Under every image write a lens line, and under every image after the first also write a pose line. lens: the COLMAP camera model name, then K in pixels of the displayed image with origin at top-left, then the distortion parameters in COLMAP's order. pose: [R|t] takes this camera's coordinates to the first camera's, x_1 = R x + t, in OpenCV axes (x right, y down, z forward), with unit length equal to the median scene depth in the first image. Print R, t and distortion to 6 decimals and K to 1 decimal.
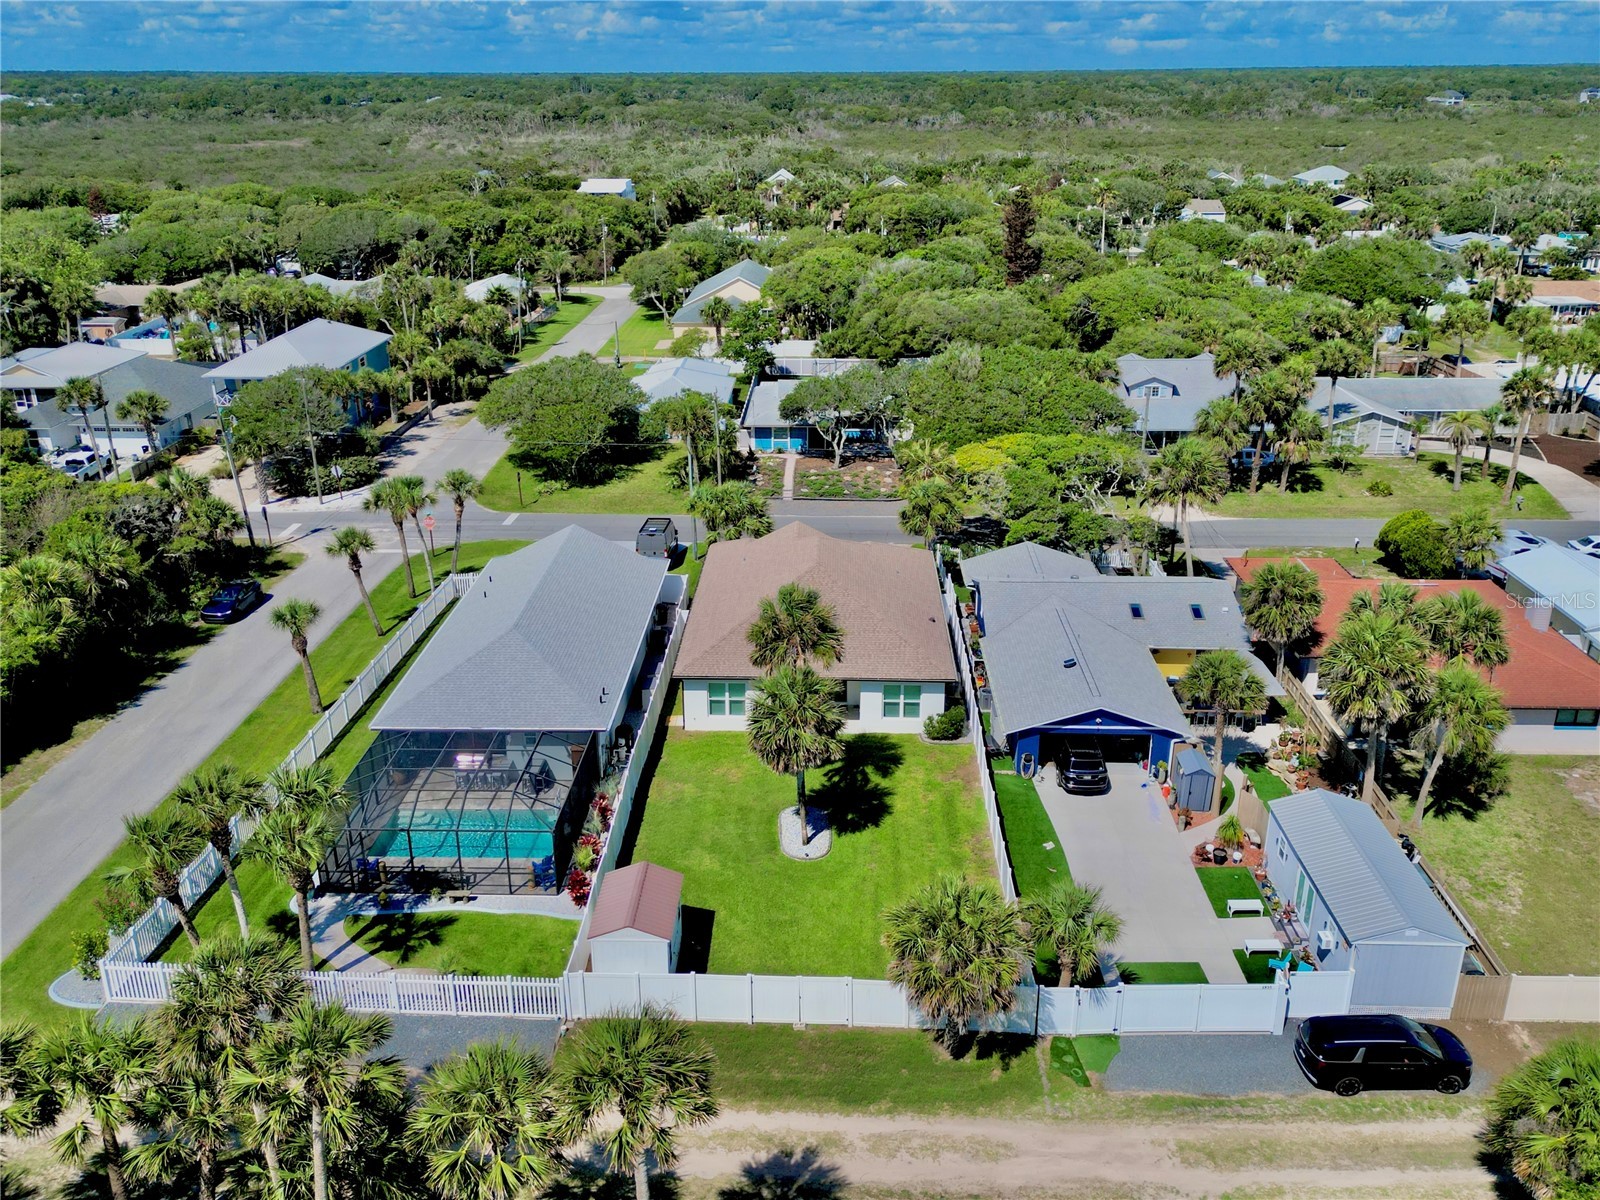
lens RADIAL K [[1302.9, 0, 795.1], [0, 1302.9, 605.3], [0, 0, 1]] dist [0.079900, -0.090297]
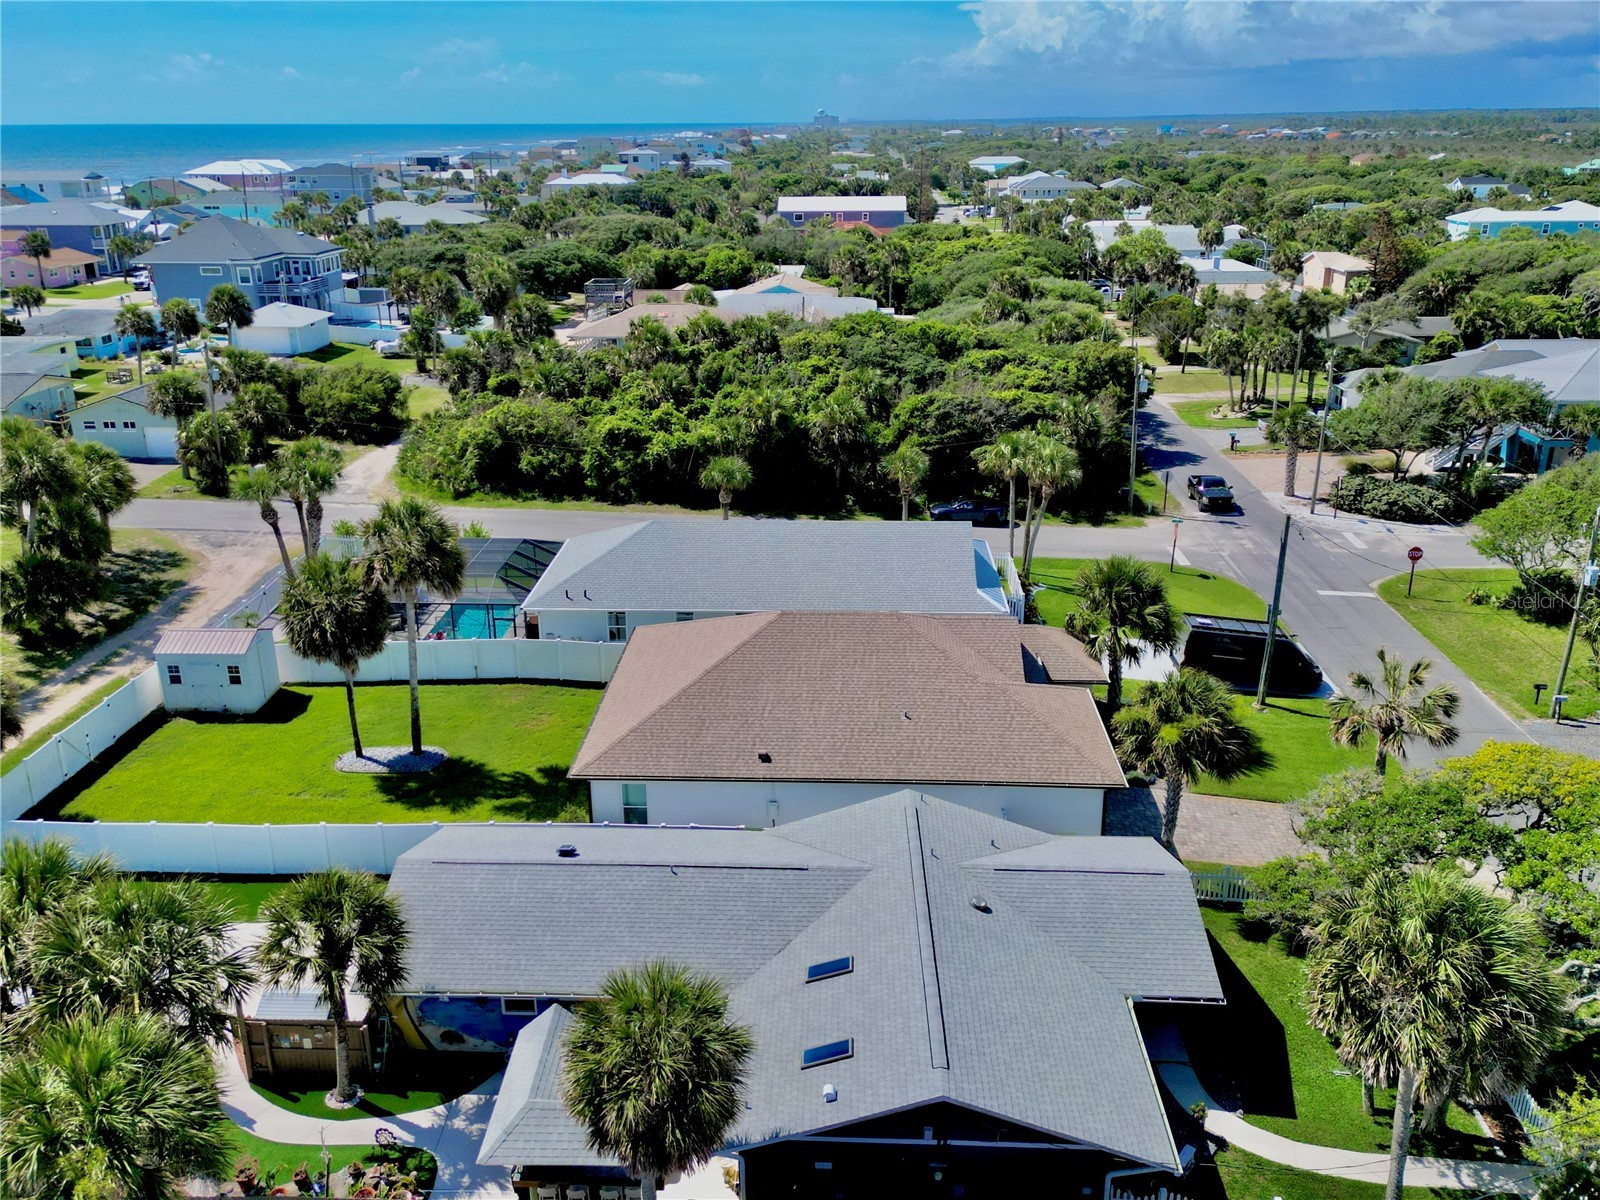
lens RADIAL K [[1302.9, 0, 796.9], [0, 1302.9, 586.9], [0, 0, 1]] dist [0.079900, -0.090297]
pose [[-0.010183, 0.345454, -0.938380, 0.708097], [-0.370078, 0.870492, 0.324478, -0.292492], [0.928945, 0.350578, 0.118981, 0.942601]]
